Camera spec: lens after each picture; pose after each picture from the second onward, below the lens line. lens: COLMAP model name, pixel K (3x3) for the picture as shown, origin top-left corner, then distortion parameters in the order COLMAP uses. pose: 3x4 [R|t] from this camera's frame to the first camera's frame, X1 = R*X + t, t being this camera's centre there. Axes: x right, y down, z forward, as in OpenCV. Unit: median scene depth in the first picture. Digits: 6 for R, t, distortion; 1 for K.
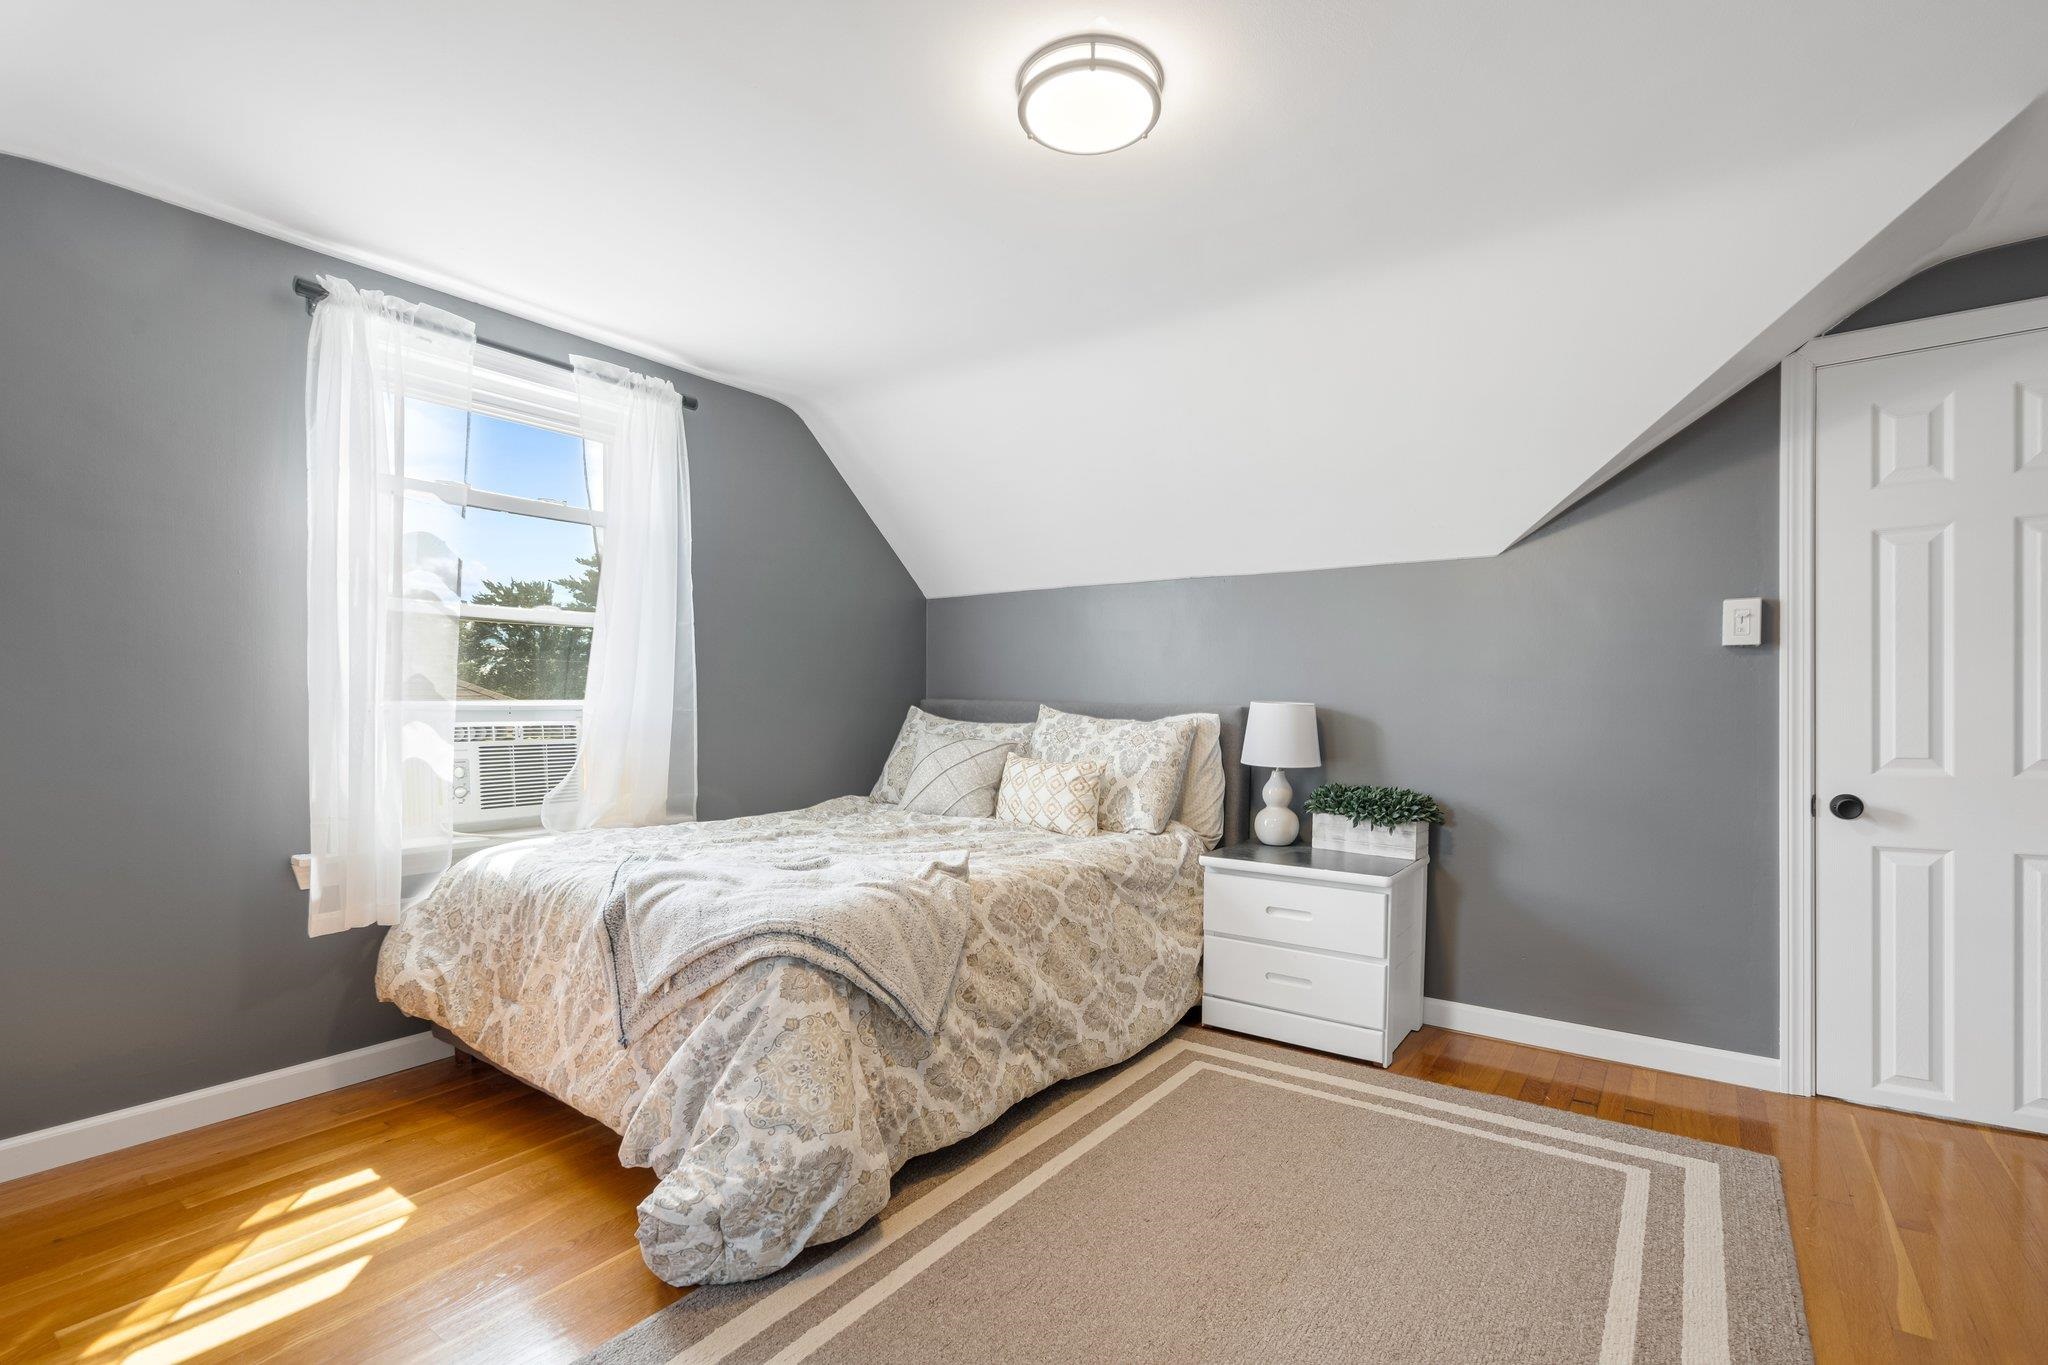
lens RADIAL K [[946.6, 0, 1021.9], [0, 946.6, 692.5], [0, 0, 1]] dist [0.000126, 0.000269]
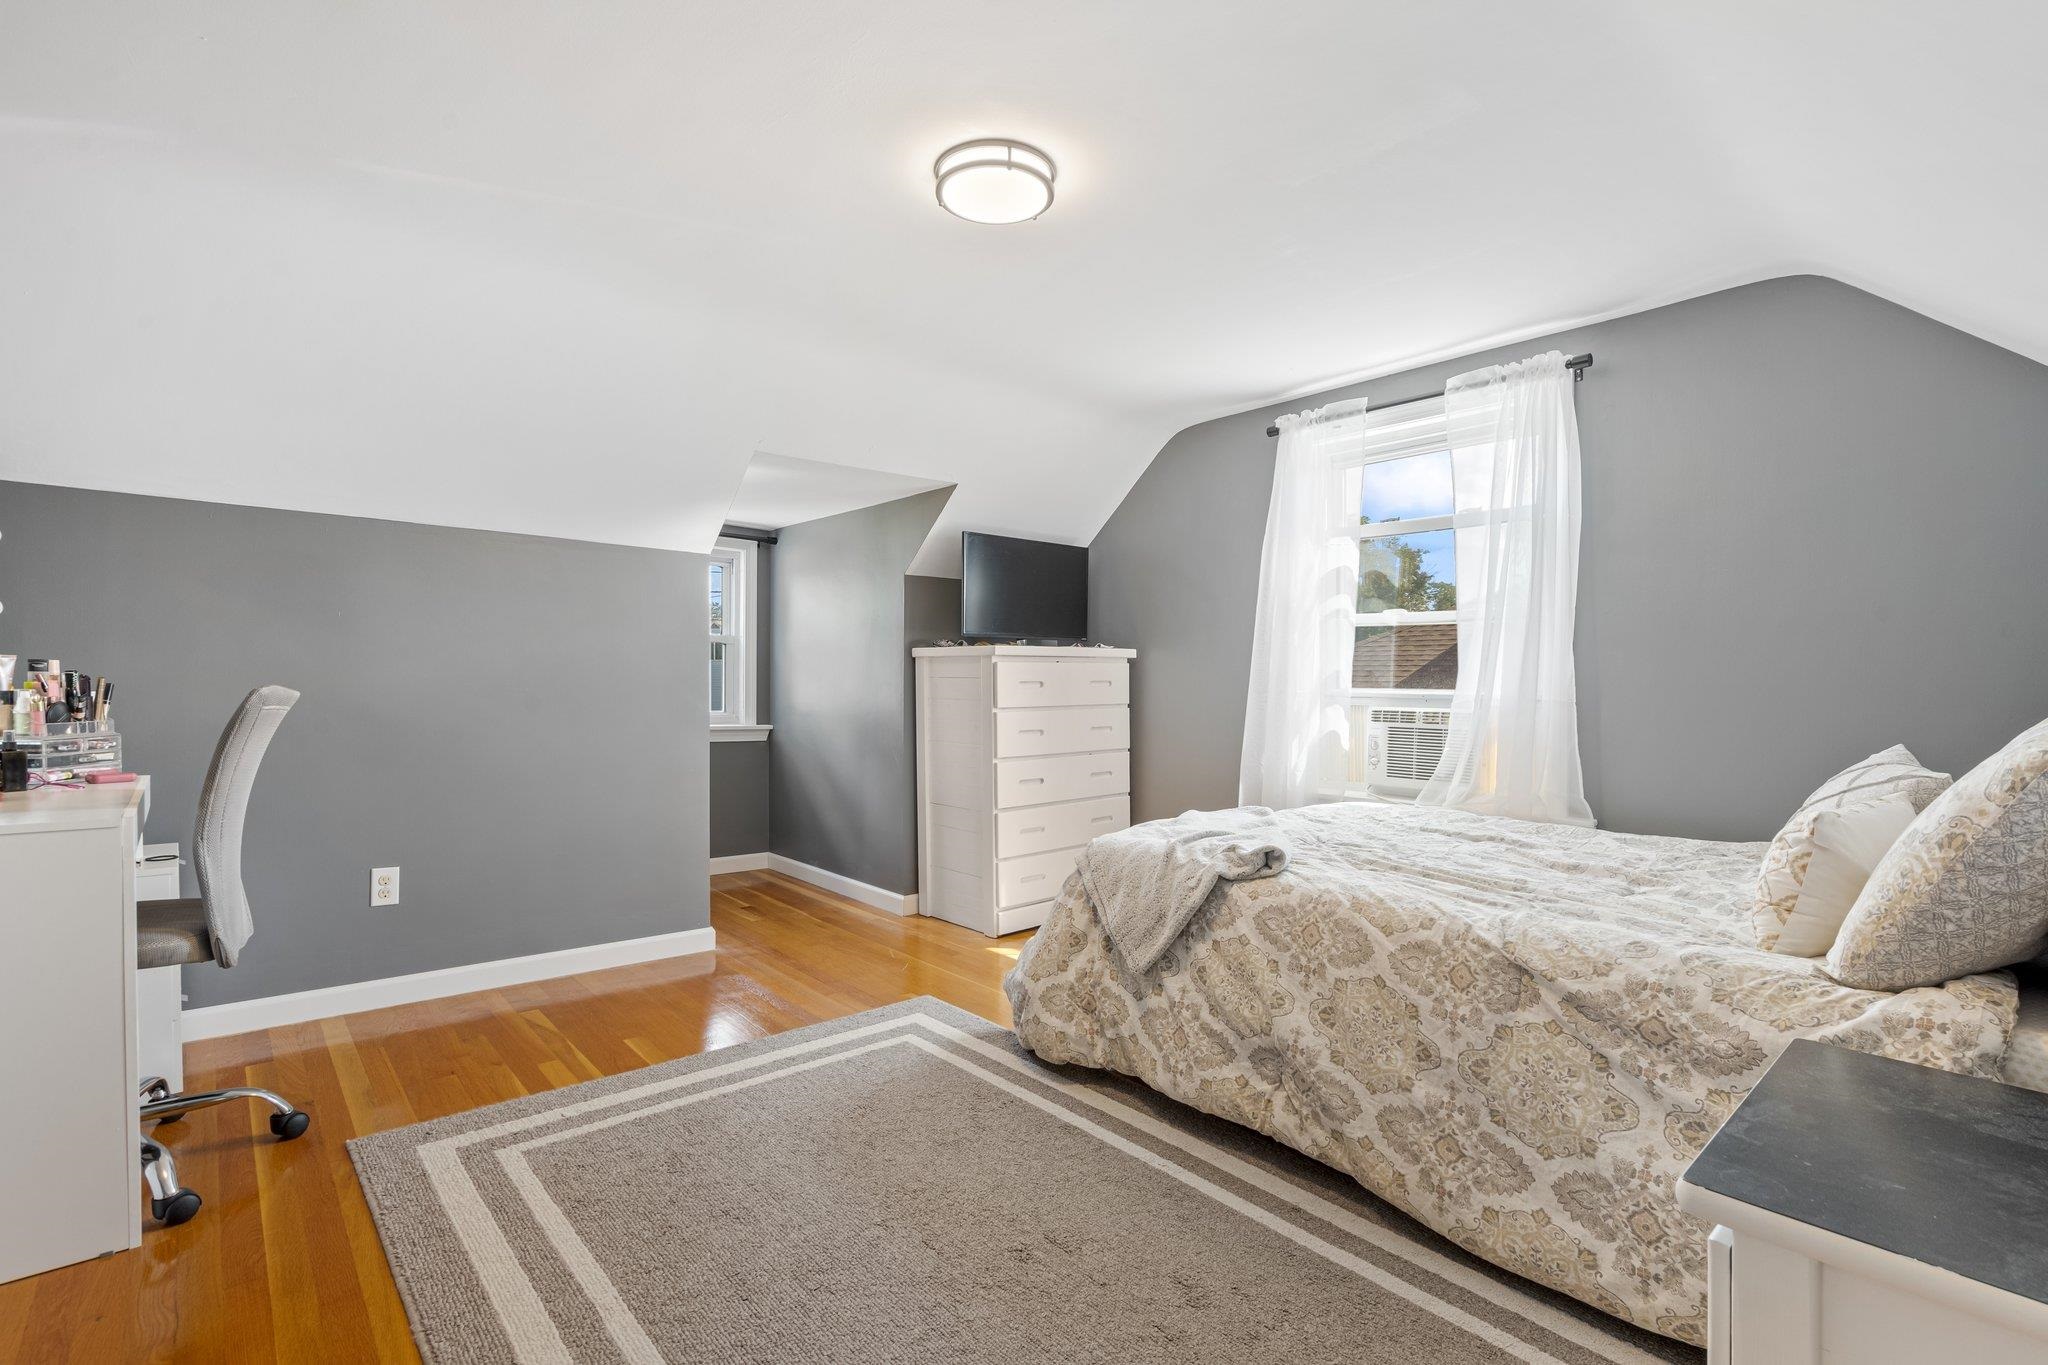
lens RADIAL K [[946.6, 0, 1021.8], [0, 946.6, 689.6], [0, 0, 1]] dist [0.000126, 0.000269]
pose [[-0.227020, -0.003339, -0.973884, 0.818291], [-0.004168, 0.999988, -0.002457, 0.014108], [0.973881, 0.003501, -0.227032, 0.870610]]
